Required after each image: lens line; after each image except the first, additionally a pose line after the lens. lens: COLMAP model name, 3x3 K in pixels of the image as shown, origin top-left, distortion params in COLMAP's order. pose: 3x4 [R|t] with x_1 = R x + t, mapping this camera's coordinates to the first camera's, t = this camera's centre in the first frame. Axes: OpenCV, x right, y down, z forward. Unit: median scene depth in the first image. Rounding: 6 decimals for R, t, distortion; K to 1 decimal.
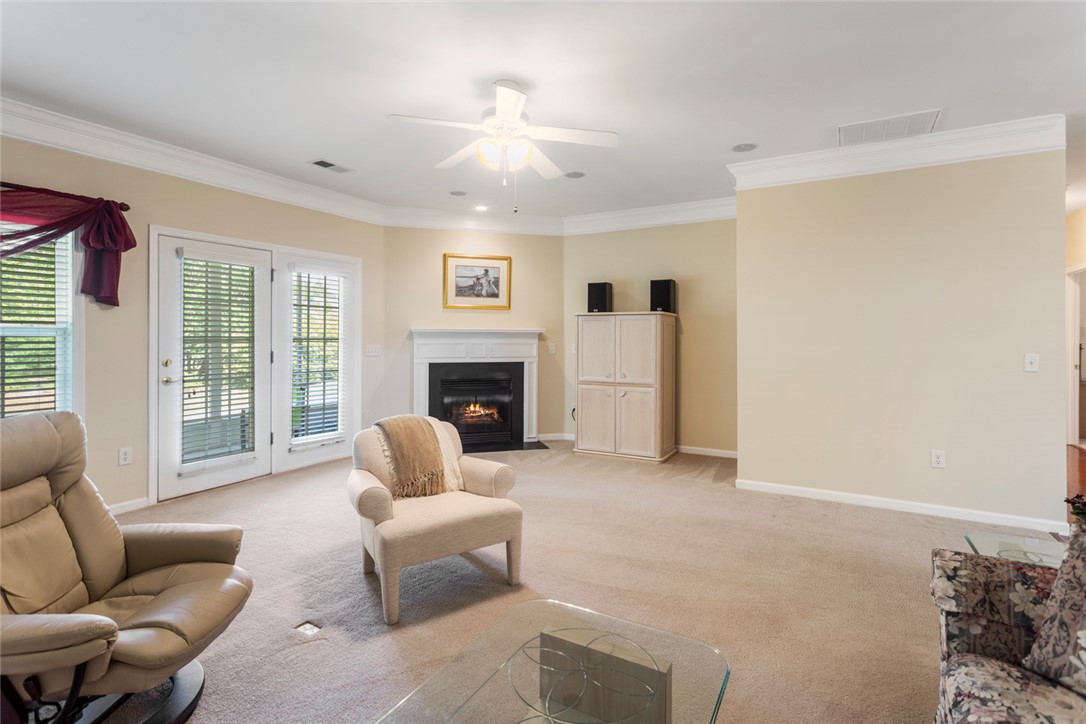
lens RADIAL K [[519.0, 0, 543.7], [0, 519.0, 338.9], [0, 0, 1]] dist [-0.001272, -0.000074]
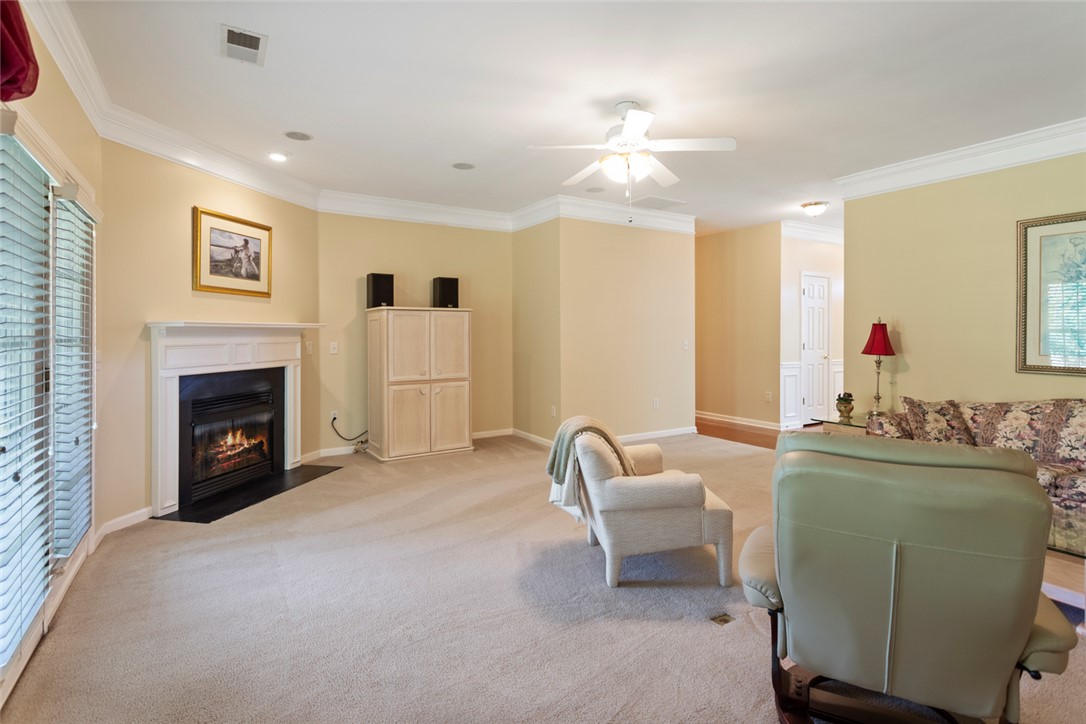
lens RADIAL K [[531.7, 0, 543.3], [0, 531.7, 331.8], [0, 0, 1]] dist [-0.000120, -0.000136]
pose [[0.475016, -0.002633, 0.879973, -0.567796], [0.008413, 0.999963, -0.001550, -0.002610], [-0.879937, 0.008139, 0.475020, 0.298949]]
